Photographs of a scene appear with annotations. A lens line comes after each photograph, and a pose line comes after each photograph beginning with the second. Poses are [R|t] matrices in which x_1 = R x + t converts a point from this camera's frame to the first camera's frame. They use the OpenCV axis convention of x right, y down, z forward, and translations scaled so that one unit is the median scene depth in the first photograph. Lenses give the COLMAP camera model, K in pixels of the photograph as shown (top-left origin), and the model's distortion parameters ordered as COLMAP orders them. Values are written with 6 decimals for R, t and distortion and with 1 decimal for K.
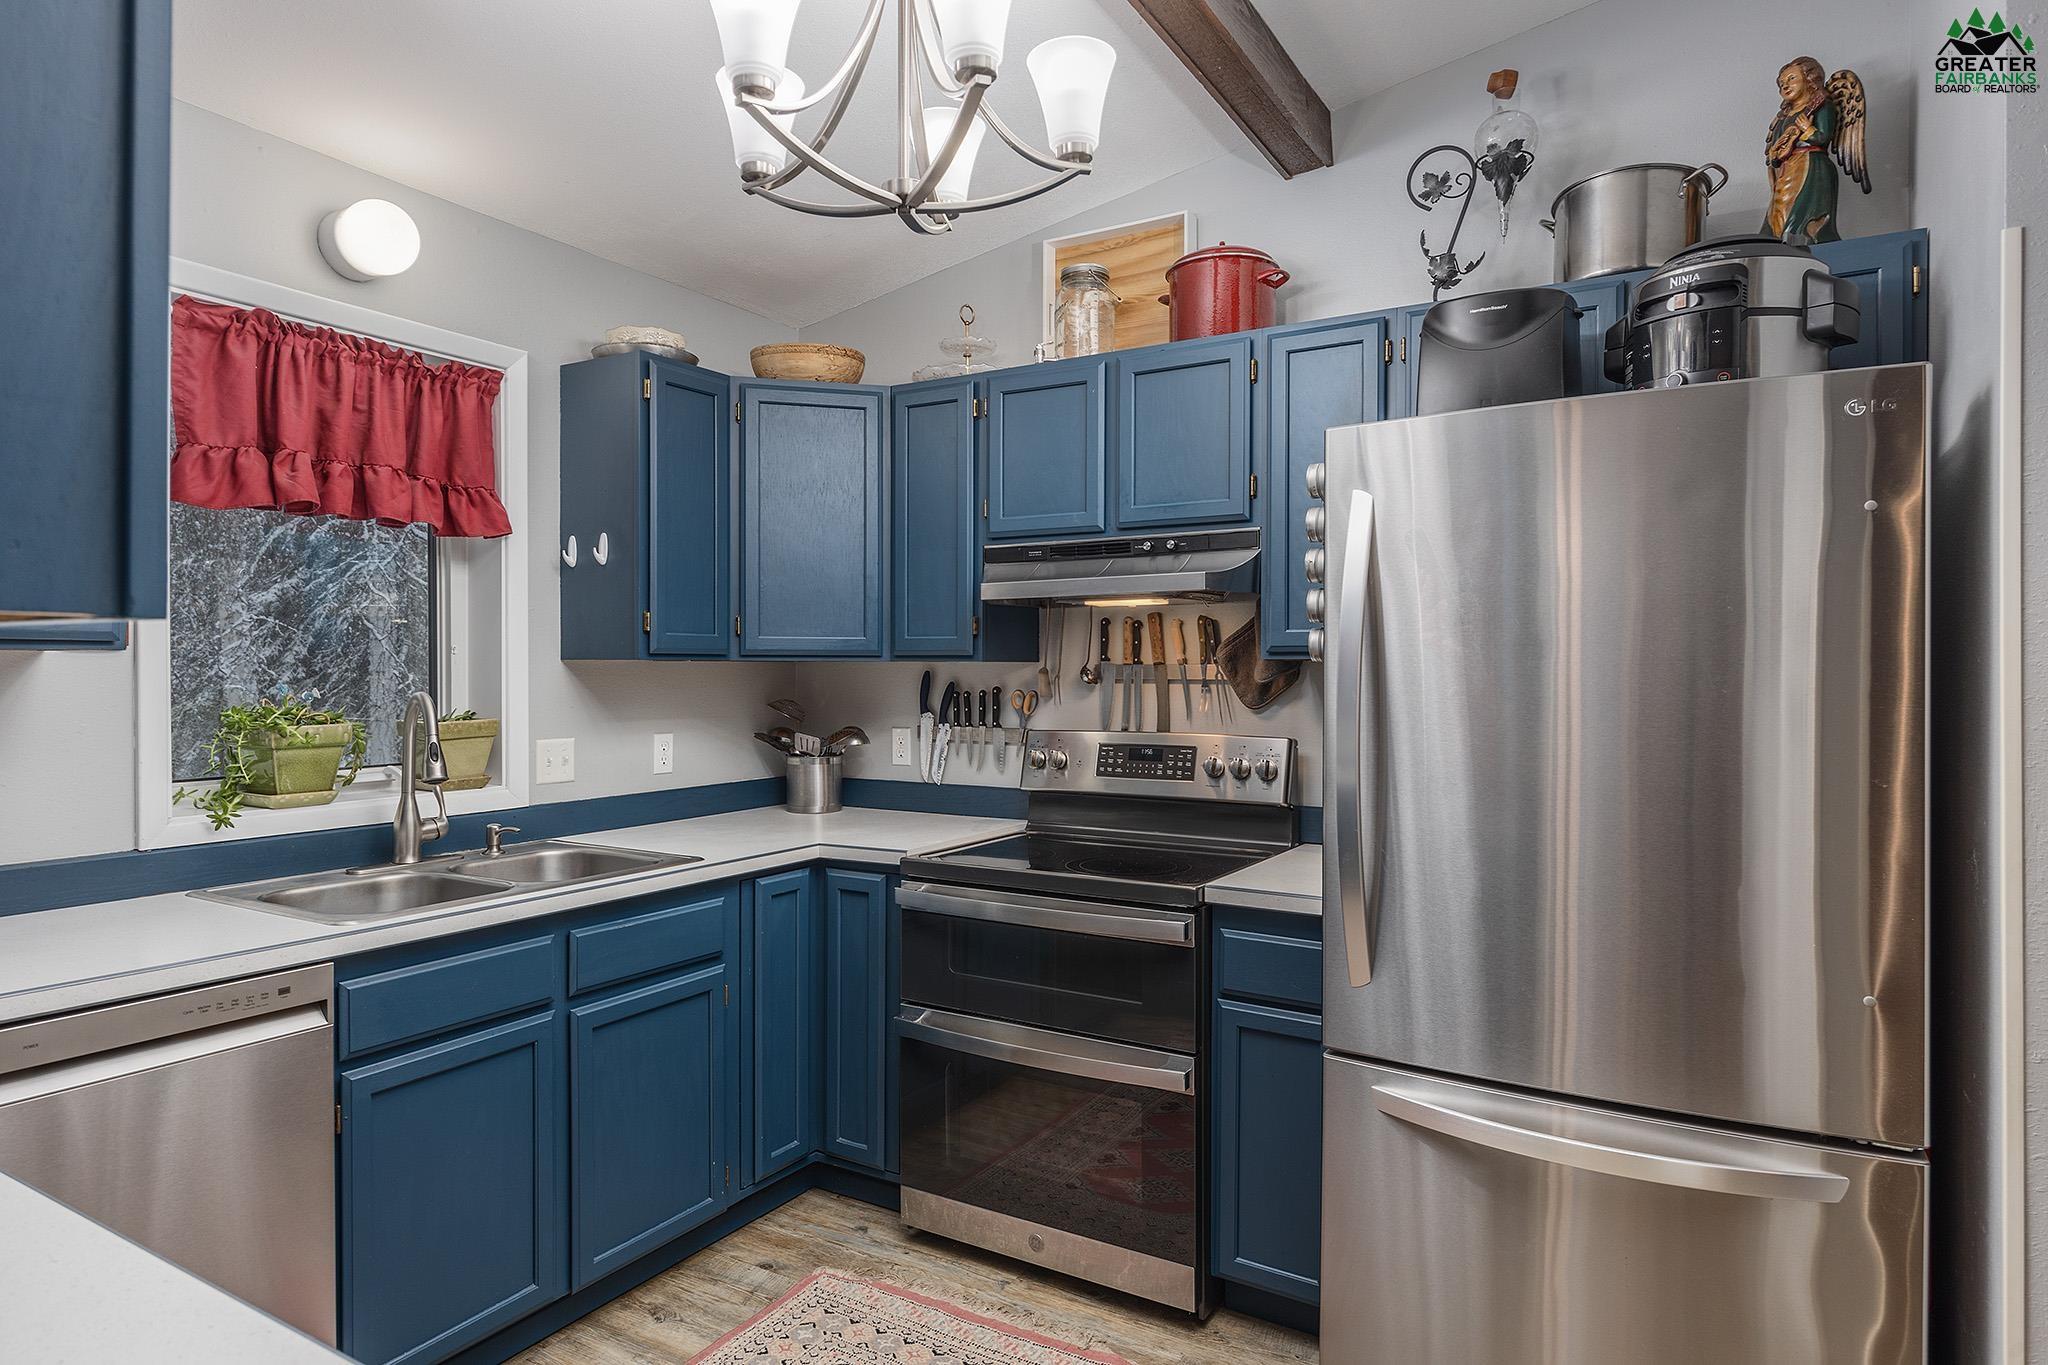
lens RADIAL K [[1168.3, 0, 1023.4], [0, 1168.3, 684.4], [0, 0, 1]] dist [-0.004255, 0.001843]
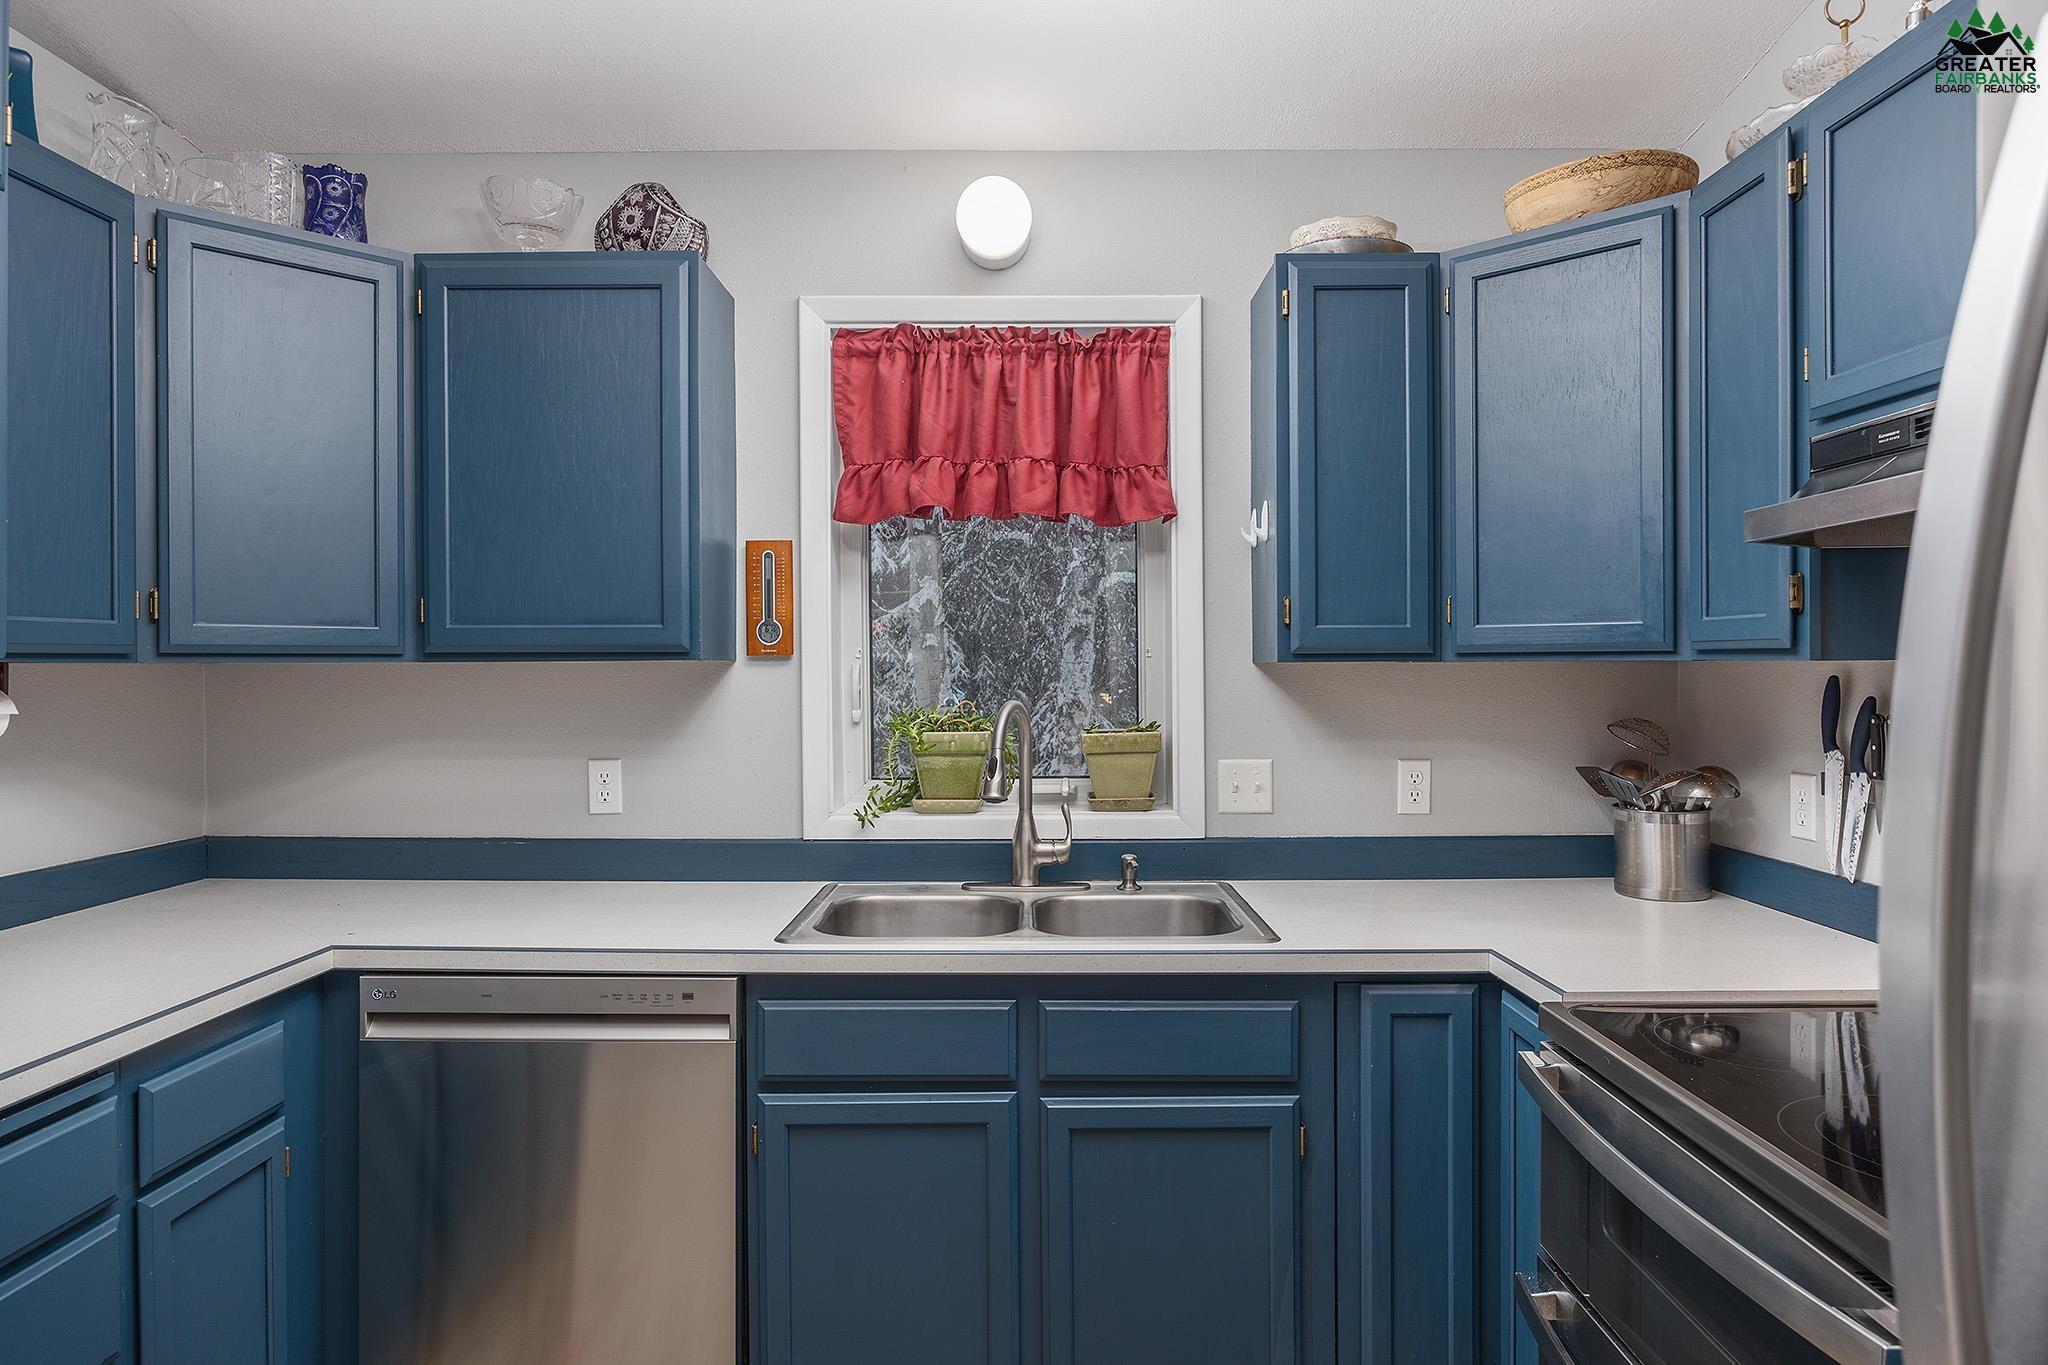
lens RADIAL K [[1259.0, 0, 1025.6], [0, 1259.0, 671.2], [0, 0, 1]] dist [0.001435, -0.005147]
pose [[0.510886, -0.001787, -0.859647, 0.277980], [-0.006450, 0.999962, -0.005912, -0.008892], [0.859624, 0.008565, 0.510855, 0.422178]]
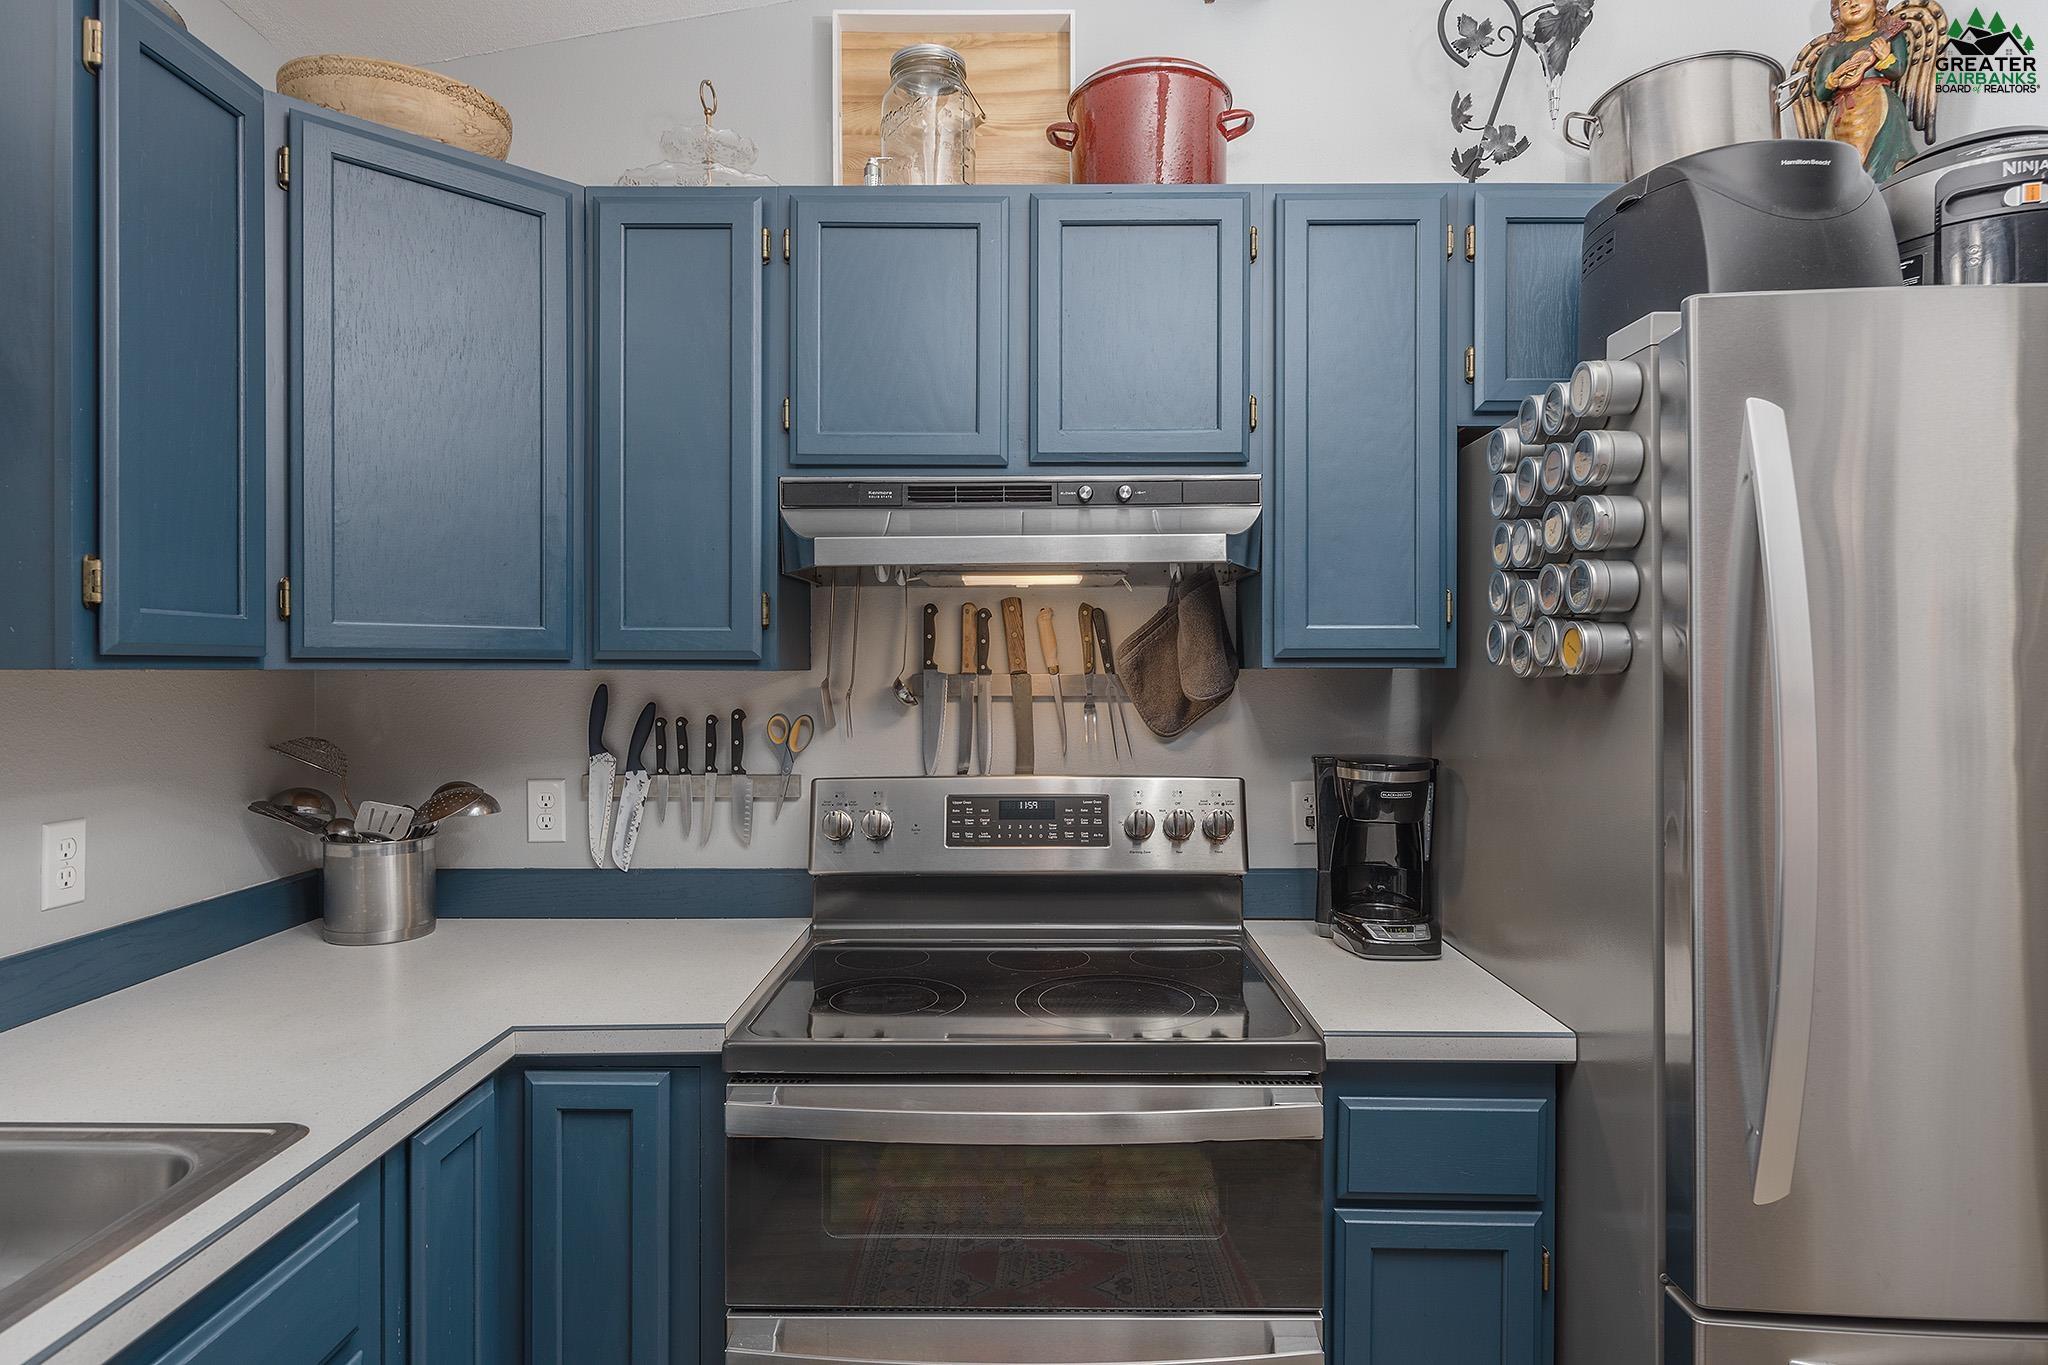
lens RADIAL K [[1168.3, 0, 1033.4], [0, 1168.3, 678.1], [0, 0, 1]] dist [-0.004255, 0.001843]
pose [[0.859334, -0.005881, 0.511382, -0.233515], [0.008342, 0.999962, -0.002518, -0.013301], [-0.511348, 0.006430, 0.859350, 0.430921]]
